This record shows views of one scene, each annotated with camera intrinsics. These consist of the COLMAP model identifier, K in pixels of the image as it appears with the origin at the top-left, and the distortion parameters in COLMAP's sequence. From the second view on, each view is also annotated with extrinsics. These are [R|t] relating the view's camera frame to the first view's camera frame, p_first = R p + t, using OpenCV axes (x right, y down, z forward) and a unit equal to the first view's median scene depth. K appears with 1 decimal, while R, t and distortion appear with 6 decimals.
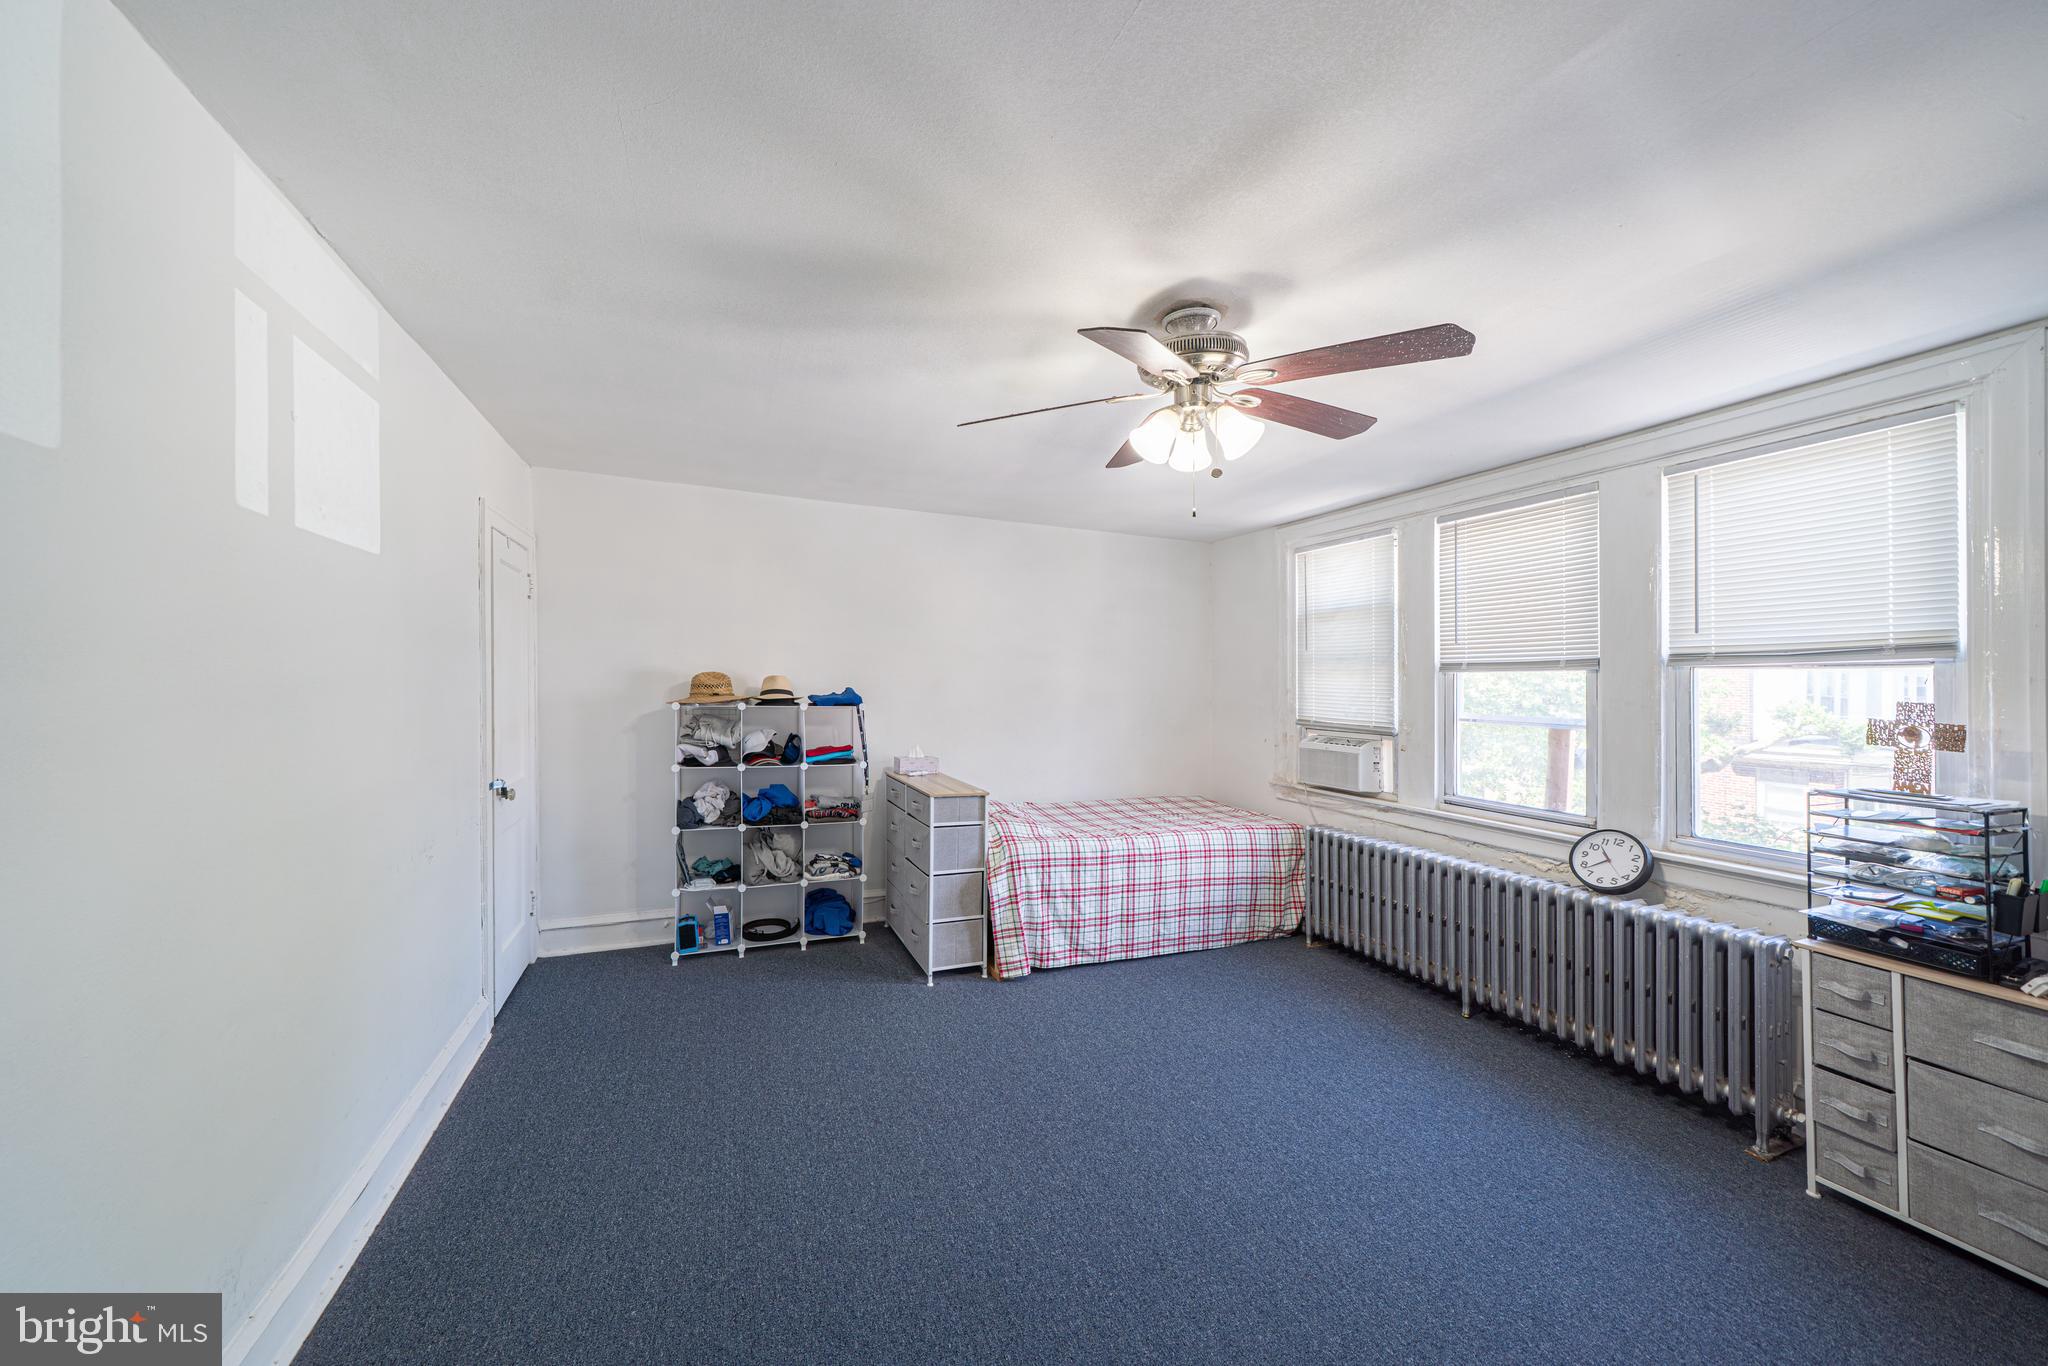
lens RADIAL K [[696.2, 0, 1032.7], [0, 696.2, 702.6], [0, 0, 1]] dist [0.000598, 0.000154]
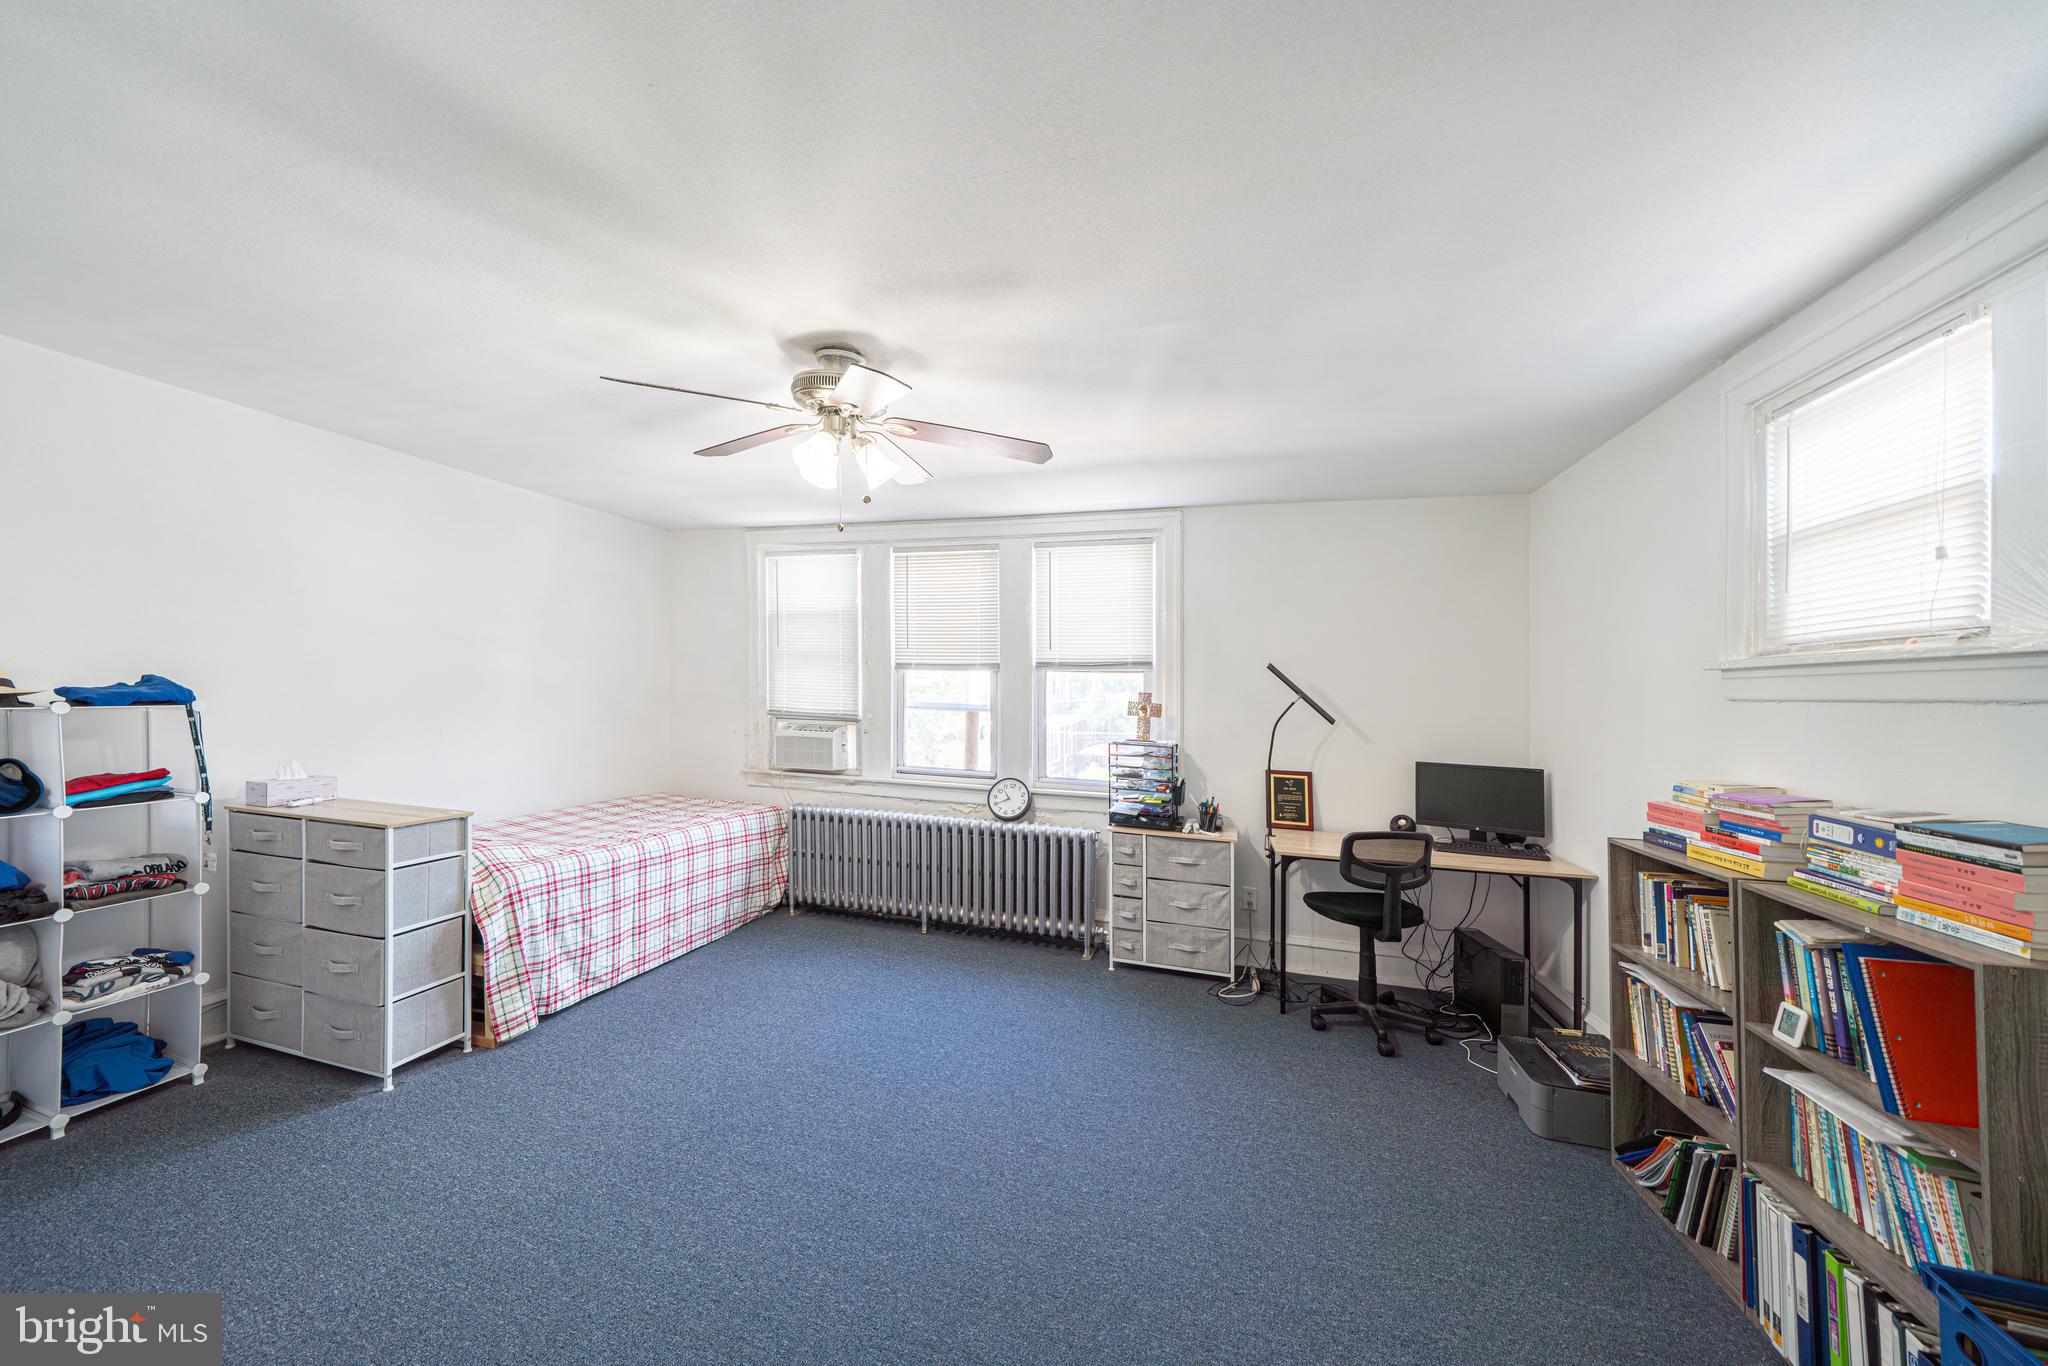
lens RADIAL K [[697.6, 0, 987.5], [0, 697.6, 687.4], [0, 0, 1]] dist [0.009338, -0.000013]
pose [[0.651810, 0.000762, 0.758382, -0.278449], [0.005830, 0.999965, -0.006015, -0.003062], [-0.758360, 0.008342, 0.651783, 0.045908]]
